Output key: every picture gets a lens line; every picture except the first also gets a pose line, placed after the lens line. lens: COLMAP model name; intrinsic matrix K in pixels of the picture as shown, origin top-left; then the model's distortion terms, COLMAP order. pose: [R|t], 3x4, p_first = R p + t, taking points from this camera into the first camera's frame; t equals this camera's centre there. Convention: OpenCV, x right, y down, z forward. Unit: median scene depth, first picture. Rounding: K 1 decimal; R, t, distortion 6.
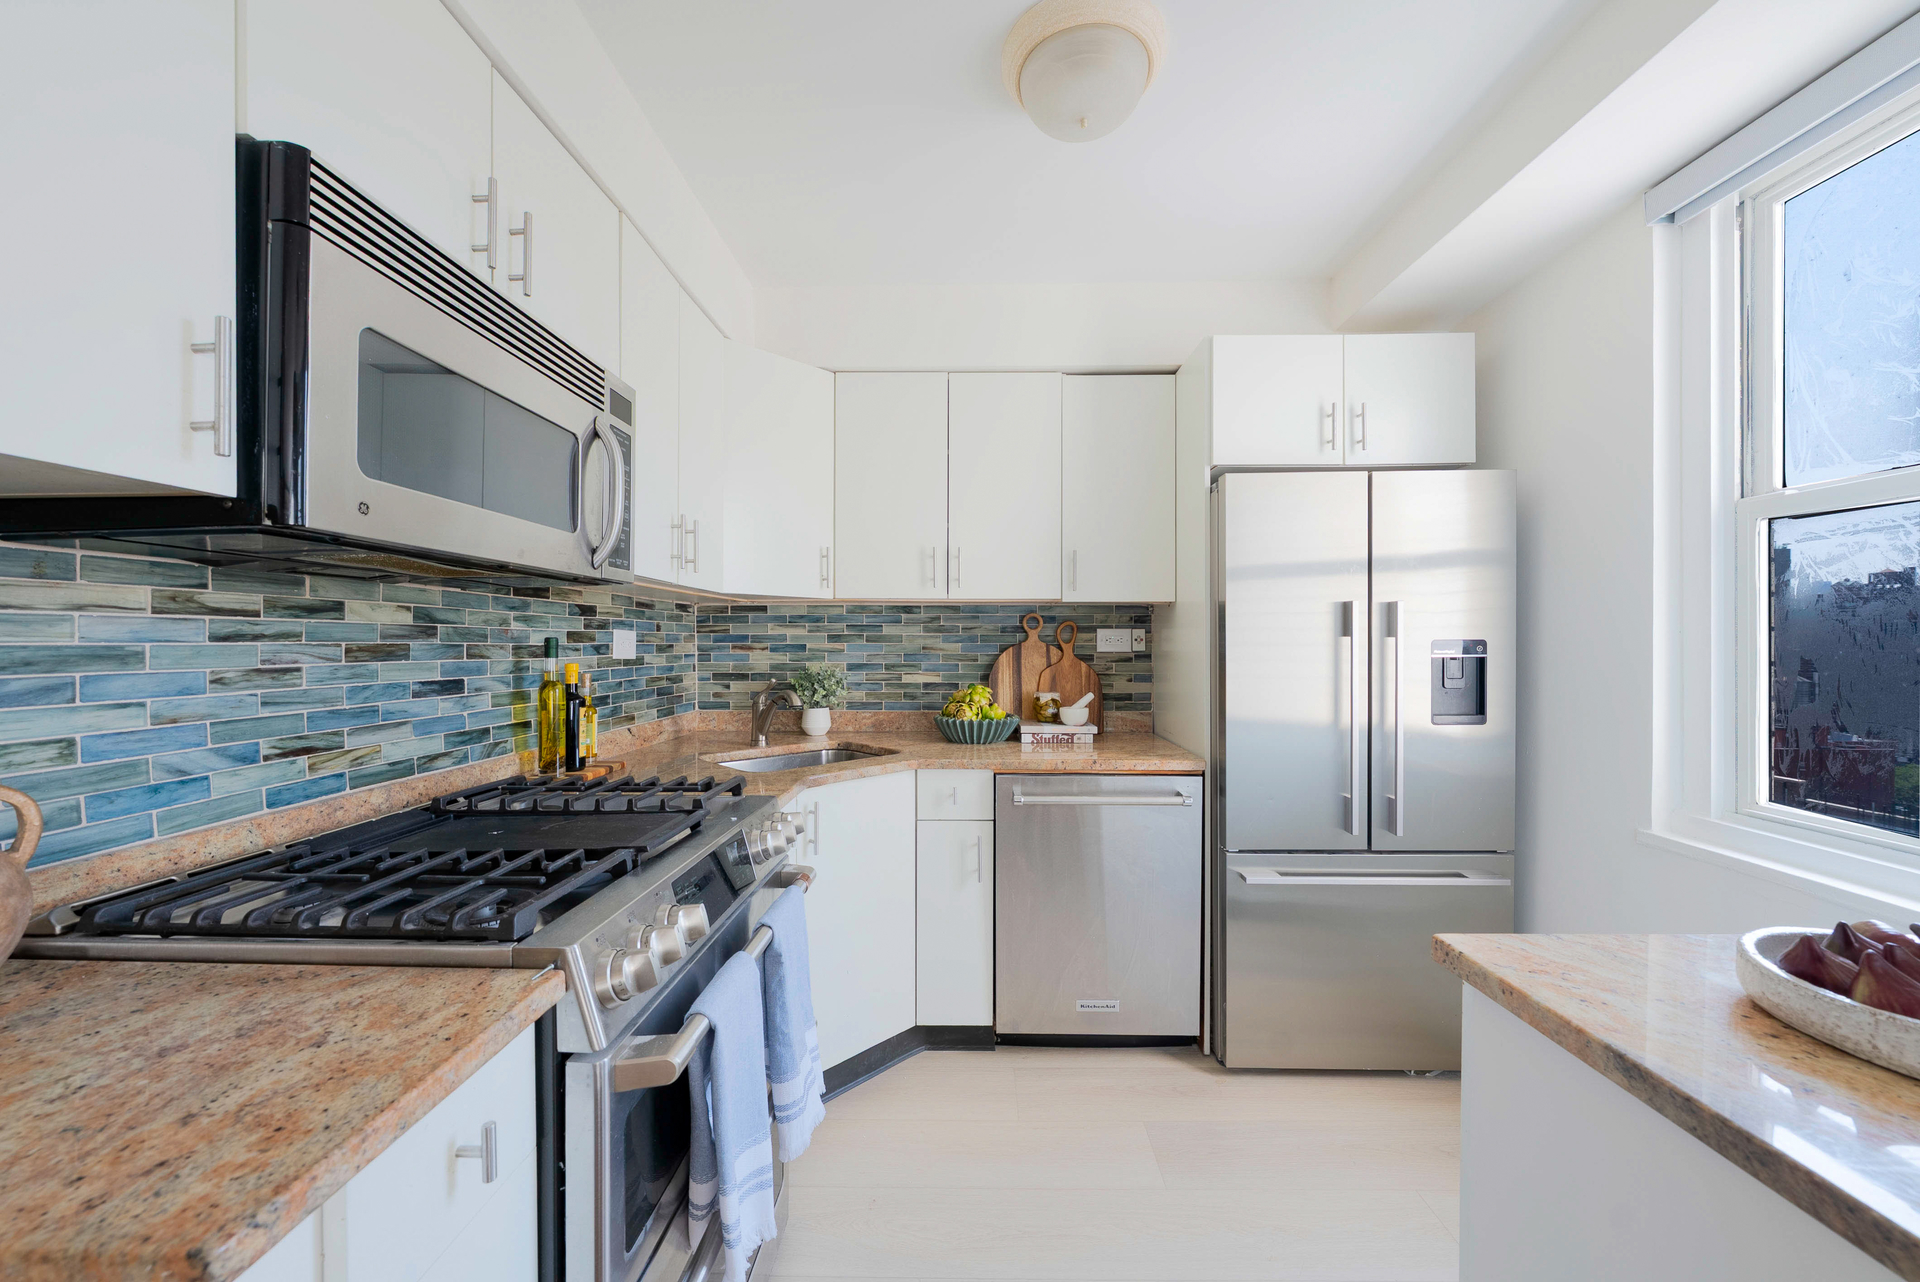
lens RADIAL K [[726.9, 0, 962.0], [0, 726.9, 635.6], [0, 0, 1]] dist [0.001226, 0.000054]
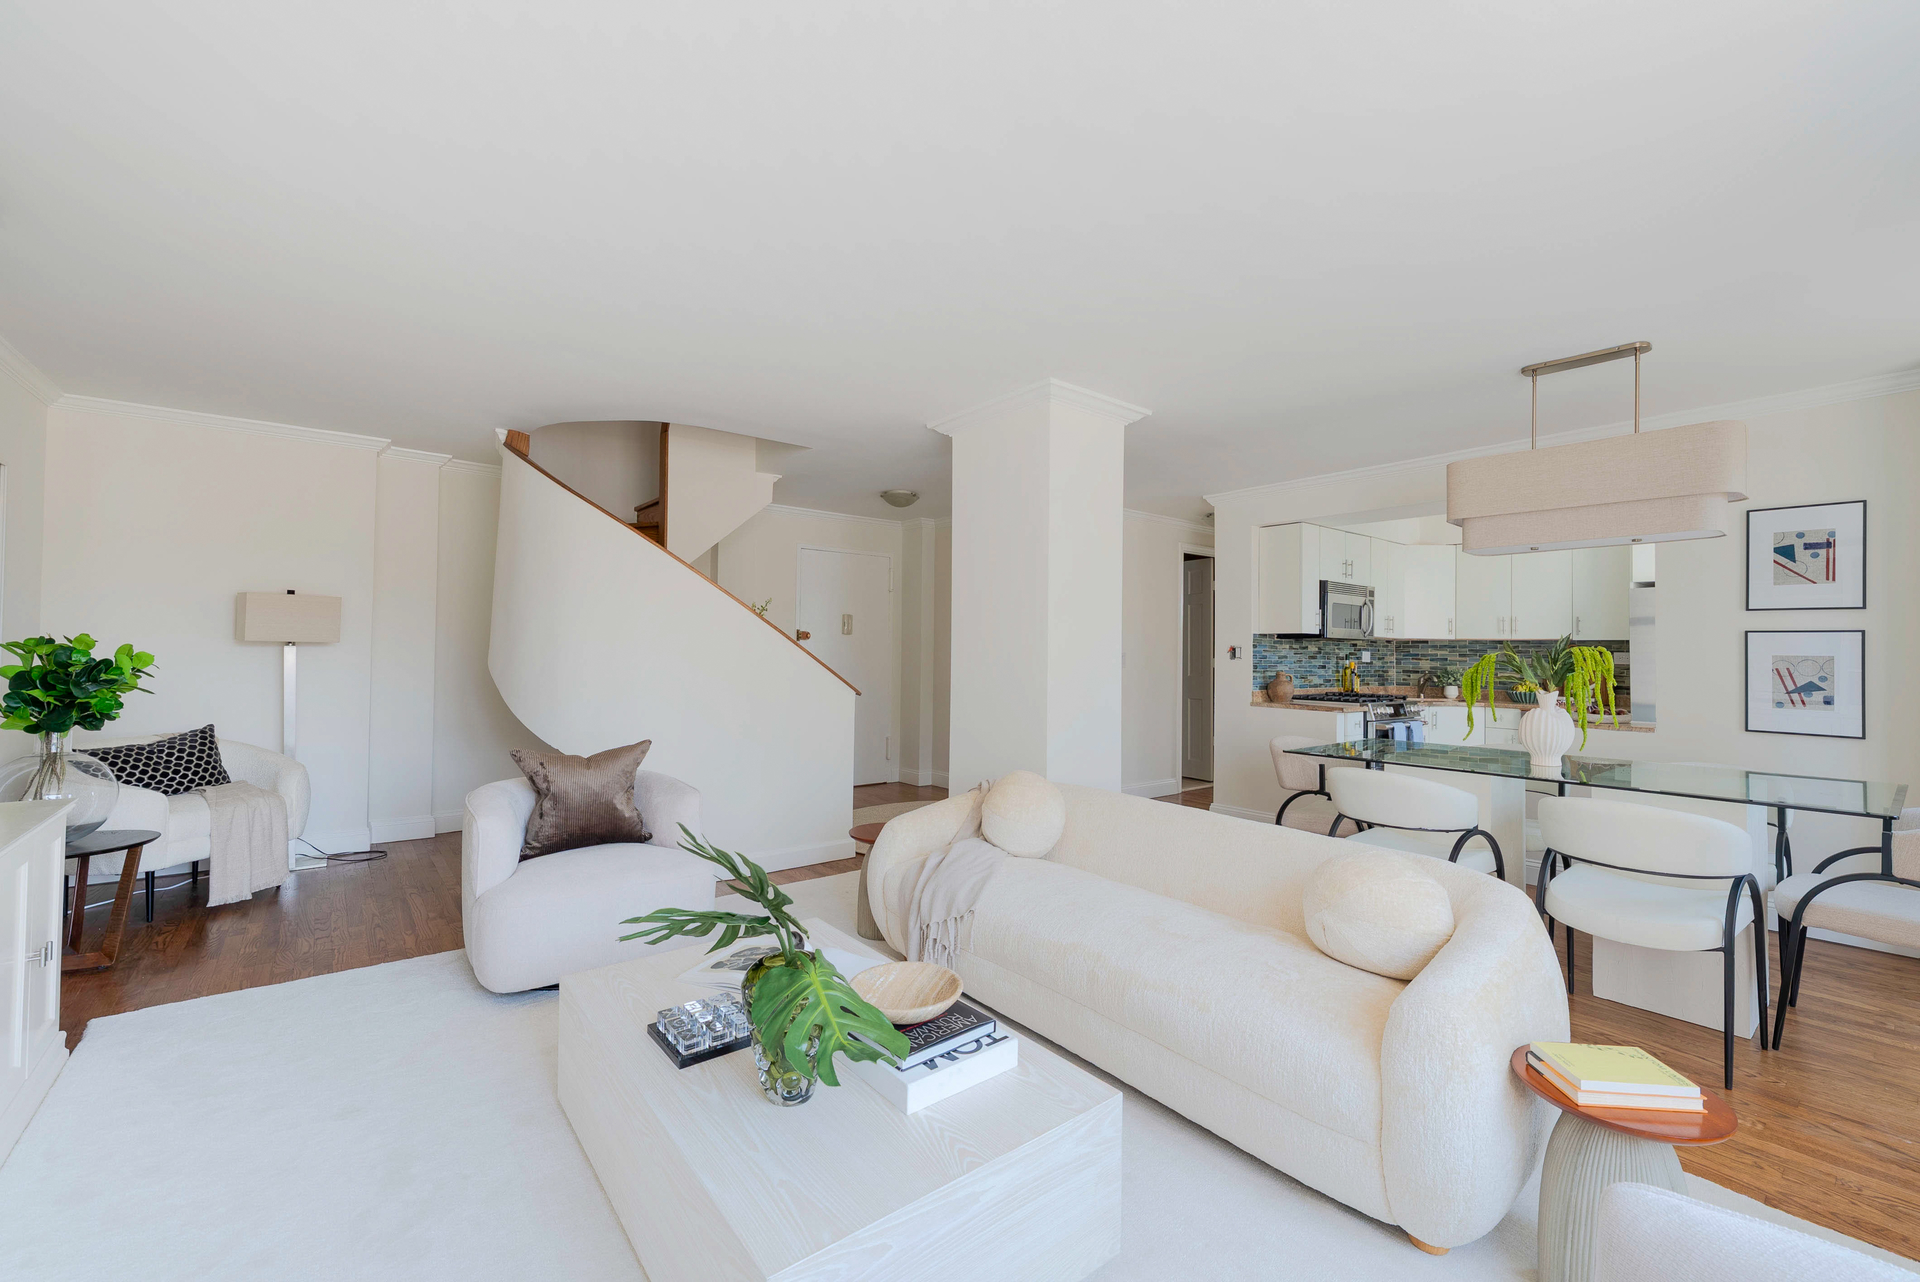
lens RADIAL K [[758.8, 0, 964.9], [0, 758.8, 637.1], [0, 0, 1]] dist [-0.000221, 0.000002]
pose [[0.639860, -0.004333, -0.768479, 0.711804], [-0.008586, 0.999881, -0.012787, -0.012022], [0.768443, 0.014780, 0.639747, -1.850300]]
